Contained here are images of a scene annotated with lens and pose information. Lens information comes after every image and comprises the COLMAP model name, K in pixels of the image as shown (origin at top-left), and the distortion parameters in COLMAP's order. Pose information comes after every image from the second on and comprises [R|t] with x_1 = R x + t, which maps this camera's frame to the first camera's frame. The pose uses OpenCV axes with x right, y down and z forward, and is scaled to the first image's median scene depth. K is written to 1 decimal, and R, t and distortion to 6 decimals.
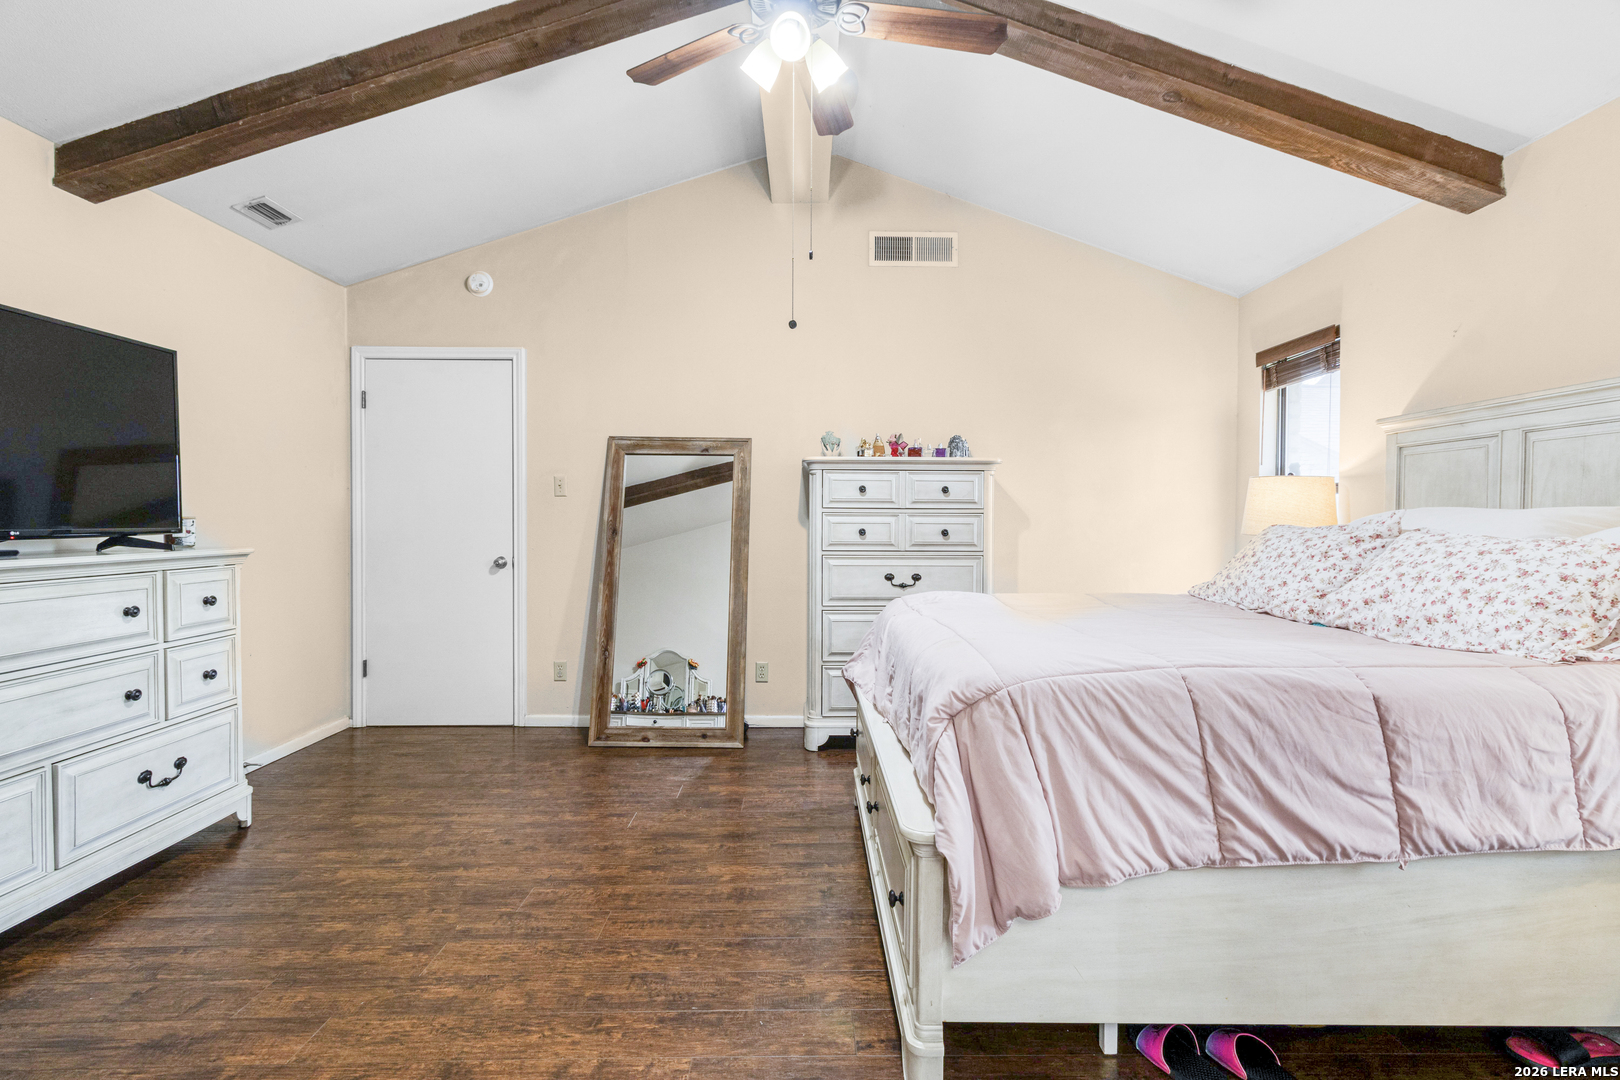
lens RADIAL K [[744.5, 0, 815.9], [0, 744.5, 532.7], [0, 0, 1]] dist [0.004529, 0.001153]
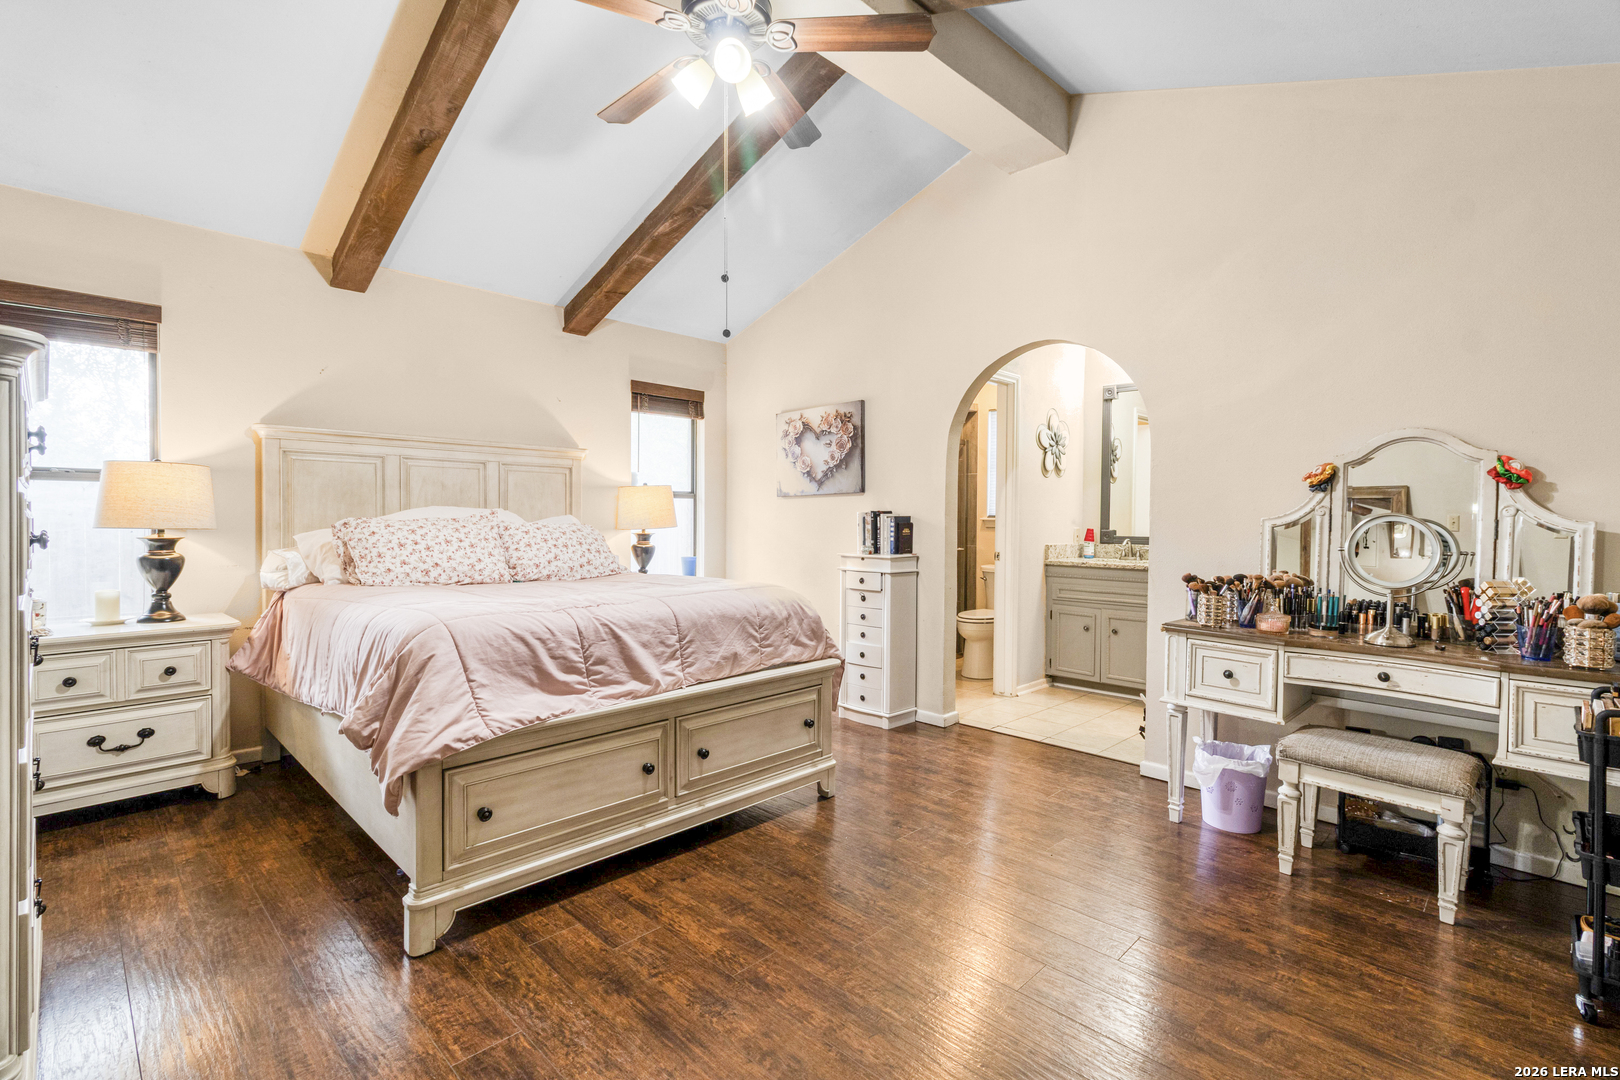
lens RADIAL K [[744.5, 0, 815.9], [0, 744.5, 532.7], [0, 0, 1]] dist [0.004529, 0.001153]
pose [[-0.703719, -0.021178, 0.710162, -0.643510], [0.002284, 0.999483, 0.032070, -0.021304], [-0.710474, 0.024190, -0.703307, 1.214804]]
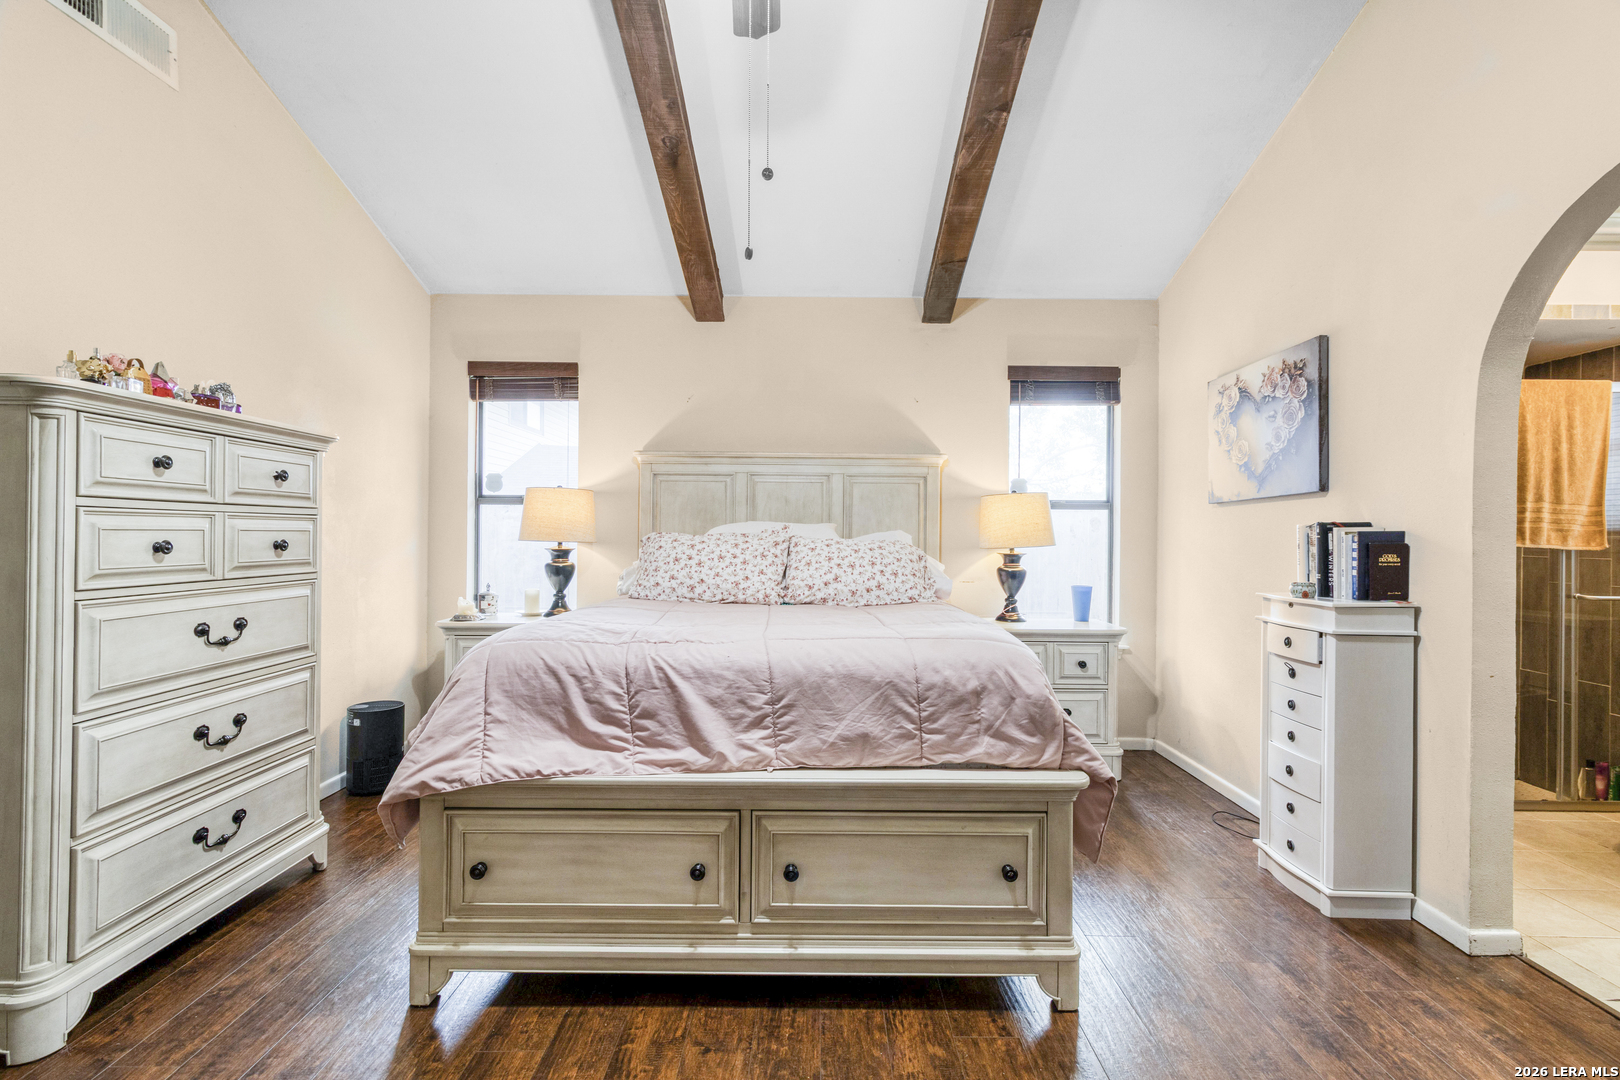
lens RADIAL K [[744.5, 0, 815.9], [0, 744.5, 532.7], [0, 0, 1]] dist [0.004529, 0.001153]
pose [[0.017985, -0.003290, 0.999833, -0.538817], [0.006492, 0.999974, 0.003174, -0.011833], [-0.999817, 0.006434, 0.018006, 0.675762]]
